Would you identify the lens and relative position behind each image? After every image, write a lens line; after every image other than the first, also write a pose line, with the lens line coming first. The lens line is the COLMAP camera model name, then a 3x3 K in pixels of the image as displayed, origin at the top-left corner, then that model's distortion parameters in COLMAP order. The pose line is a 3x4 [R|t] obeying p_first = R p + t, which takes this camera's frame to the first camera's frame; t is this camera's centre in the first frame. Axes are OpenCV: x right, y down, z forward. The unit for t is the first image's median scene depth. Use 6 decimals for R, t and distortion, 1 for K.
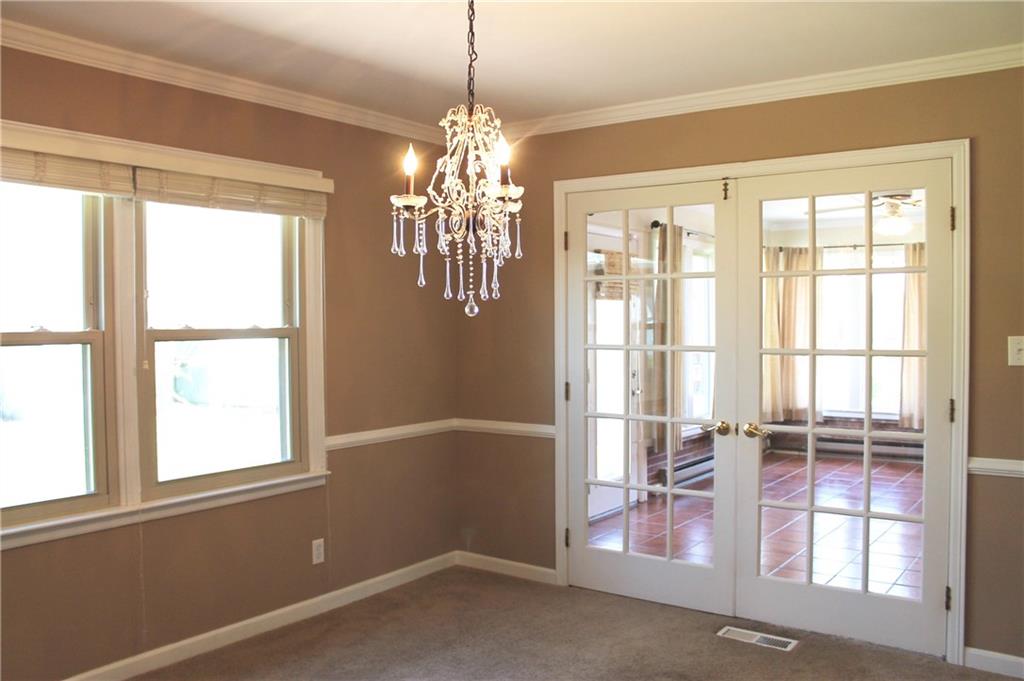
lens RADIAL K [[858.5, 0, 512.0], [0, 858.5, 340.5], [0, 0, 1]] dist [-0.160791, 0.160637]
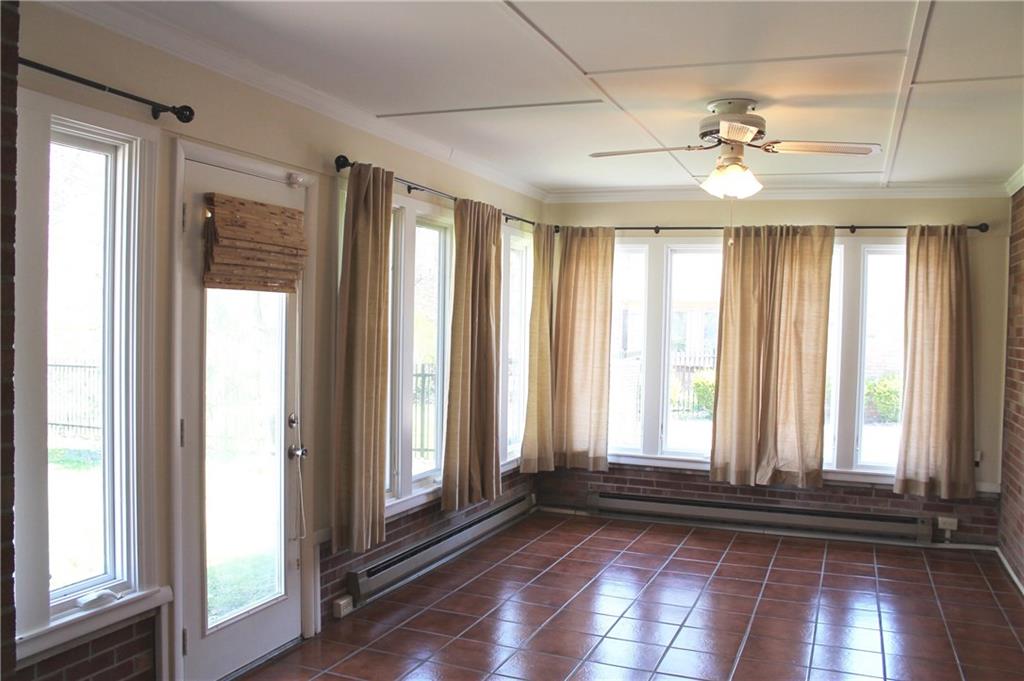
lens RADIAL K [[858.5, 0, 512.0], [0, 858.5, 340.5], [0, 0, 1]] dist [-0.160791, 0.160637]
pose [[0.969385, 0.023116, 0.244456, 0.129109], [-0.024403, 0.999700, 0.002237, -0.016983], [-0.244331, -0.008134, 0.969658, 0.370476]]
